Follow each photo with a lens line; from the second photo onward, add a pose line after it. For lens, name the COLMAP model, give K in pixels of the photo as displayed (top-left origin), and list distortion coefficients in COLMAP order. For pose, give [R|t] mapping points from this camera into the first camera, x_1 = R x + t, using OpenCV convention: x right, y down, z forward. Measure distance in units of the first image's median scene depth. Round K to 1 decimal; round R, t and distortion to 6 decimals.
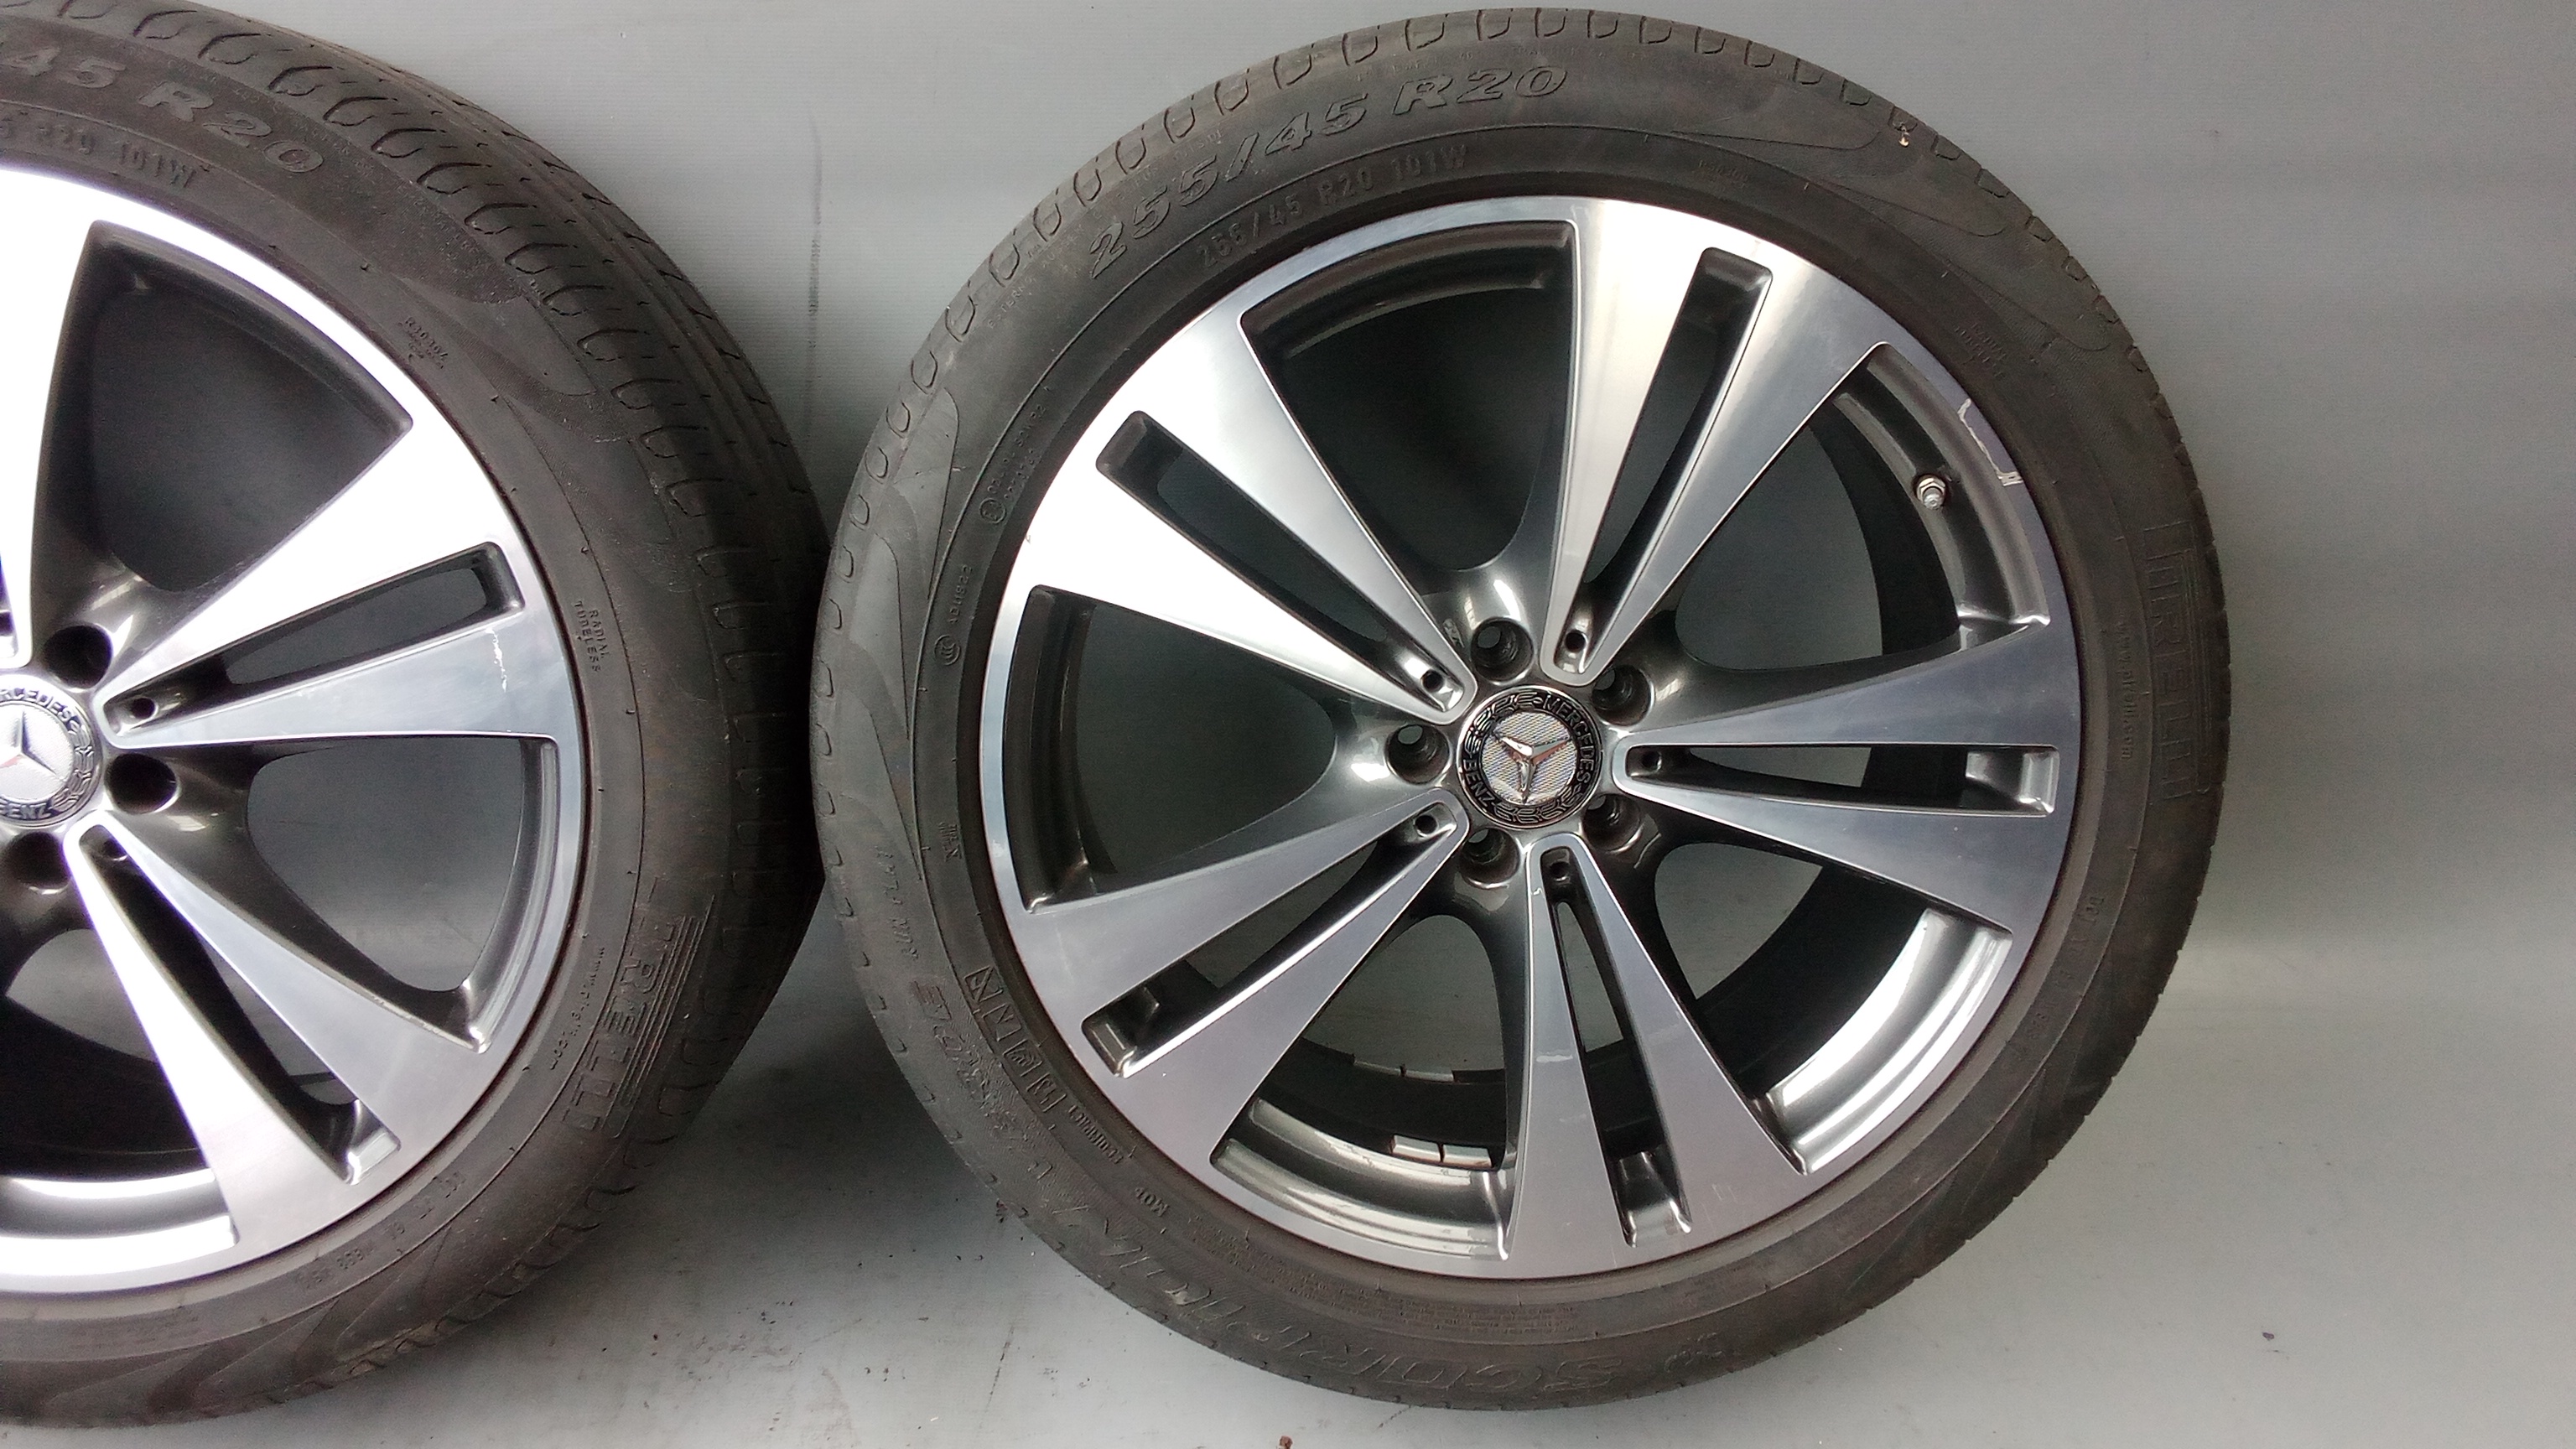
lens RADIAL K [[2102.1, 0, 1282.8], [0, 2102.1, 721.6], [0, 0, 1]] dist [0.066457, -0.076337]
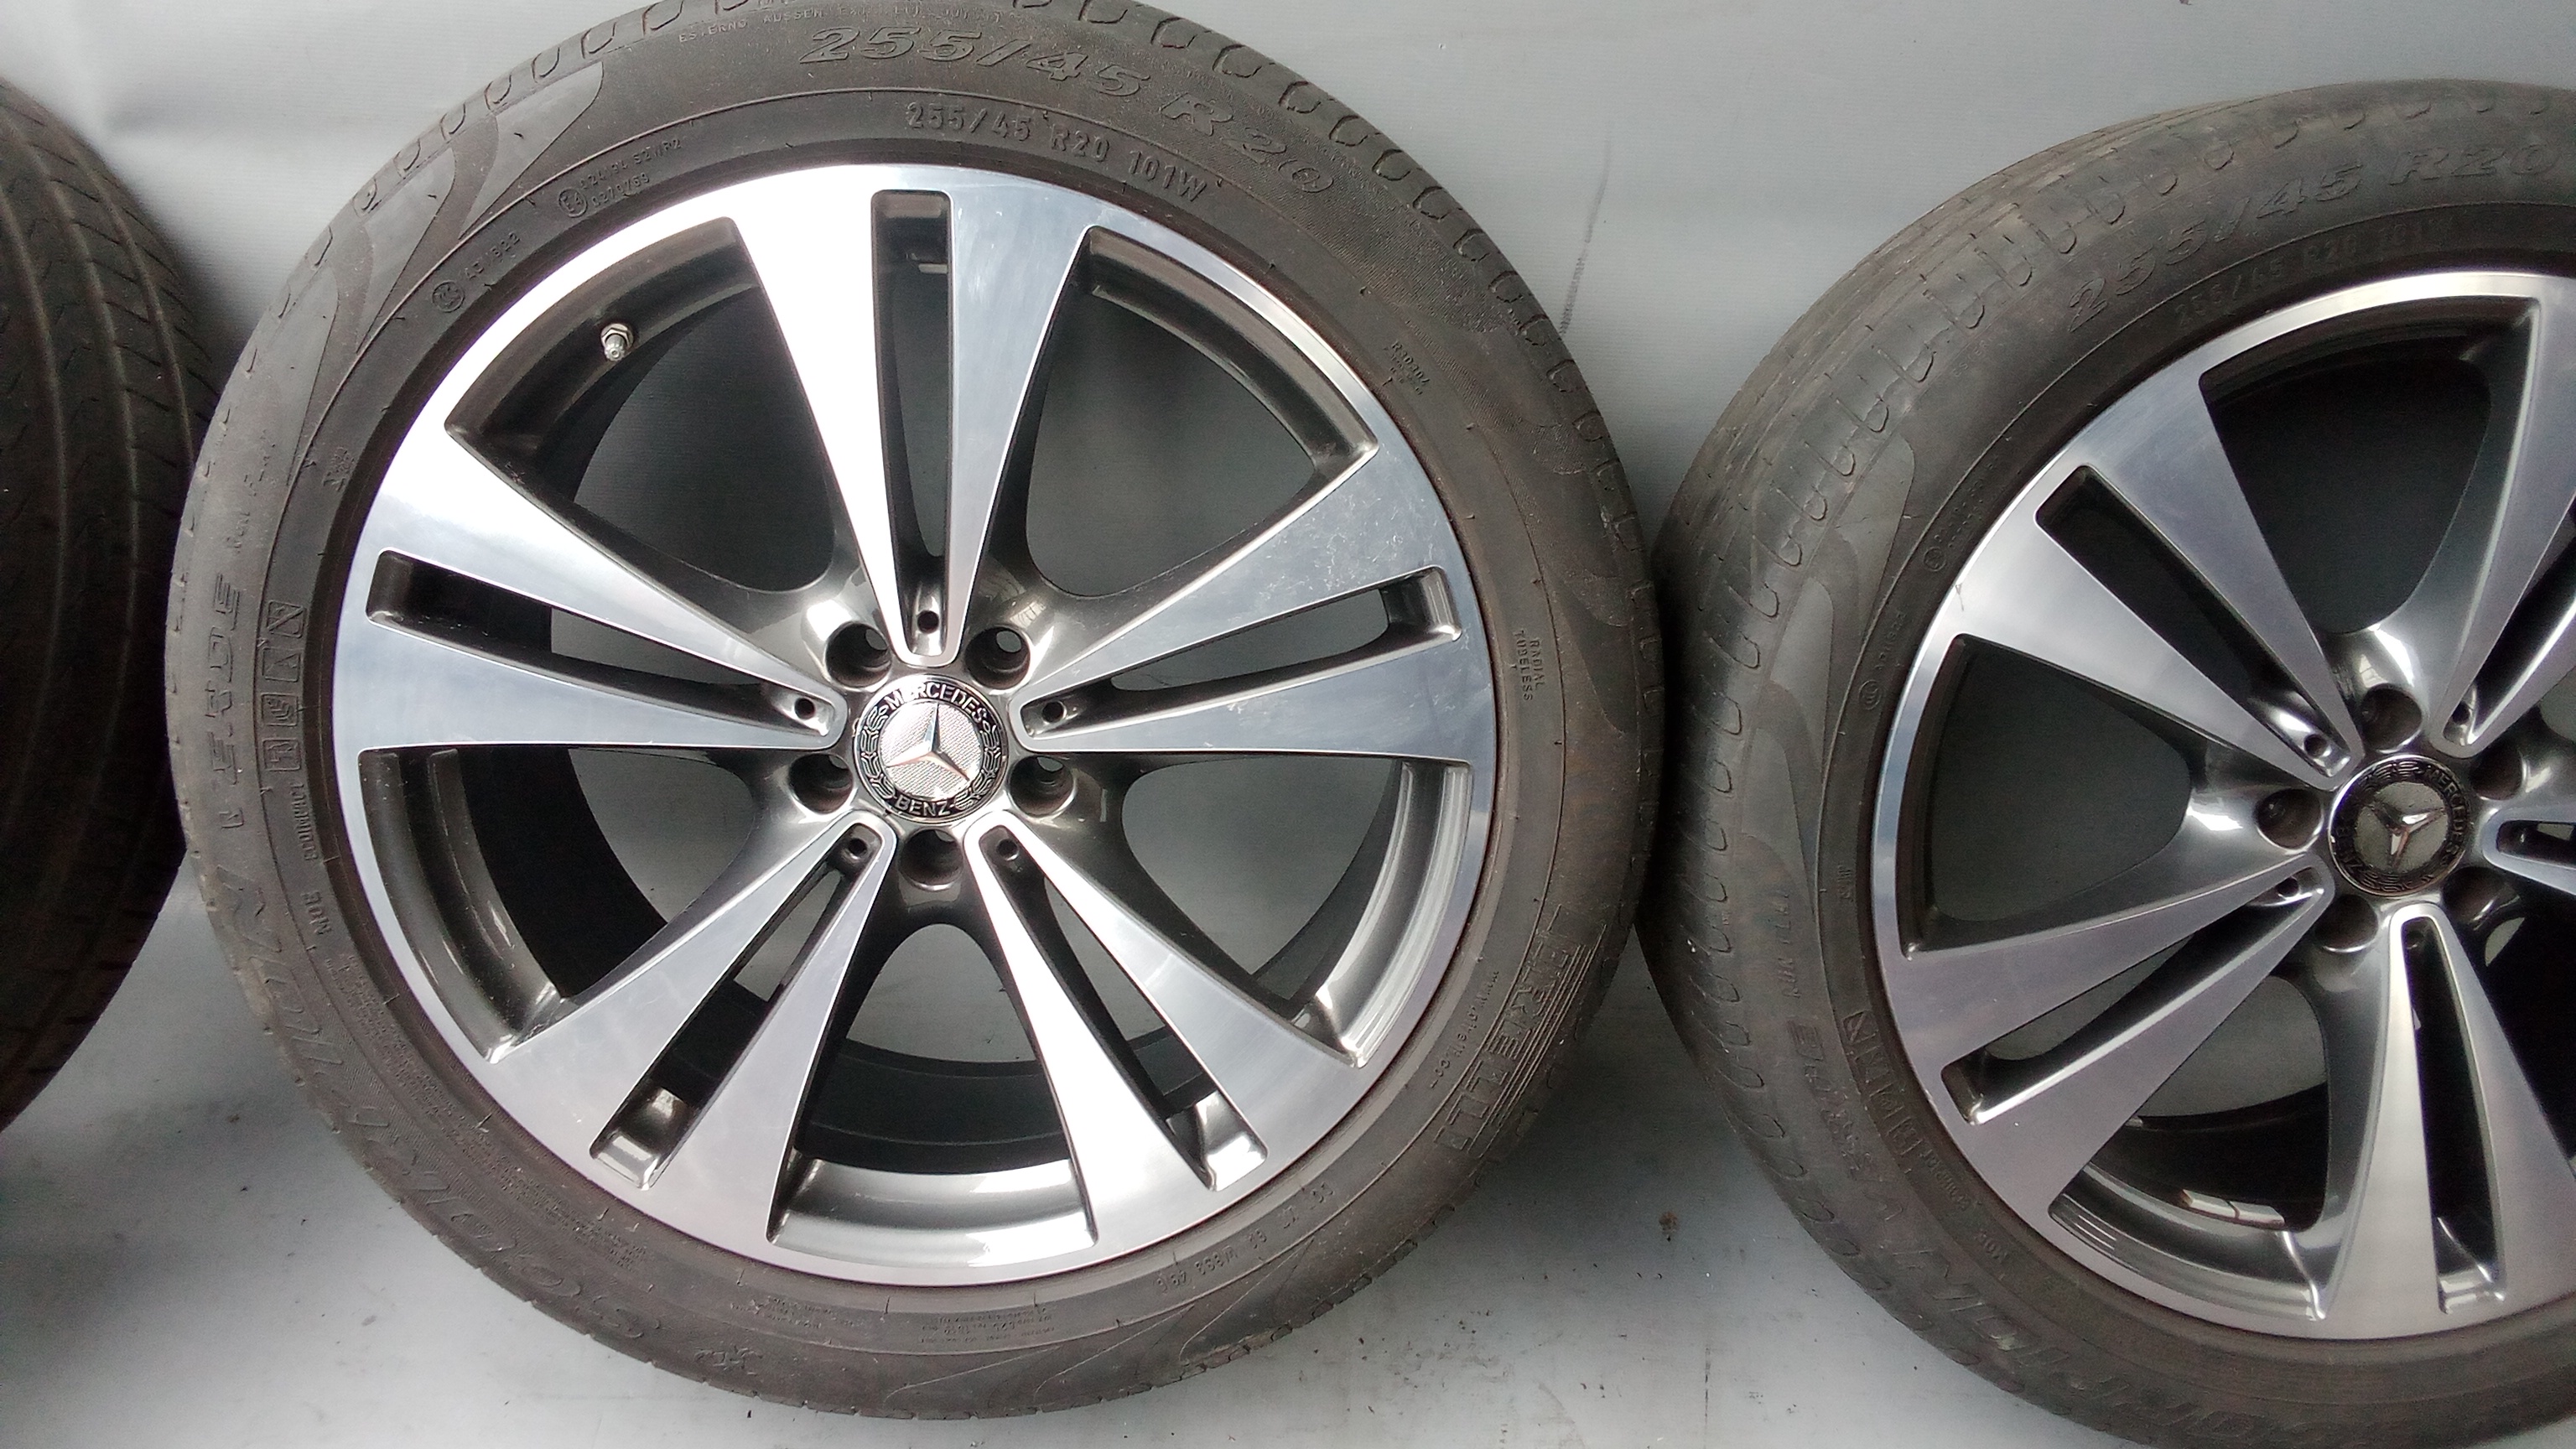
lens RADIAL K [[2102.1, 0, 1273.1], [0, 2102.1, 727.1], [0, 0, 1]] dist [0.066457, -0.076337]
pose [[0.998384, 0.049125, 0.028575, -0.454886], [-0.049795, 0.998490, 0.023205, -0.027098], [-0.027392, -0.024590, 0.999322, 0.004894]]
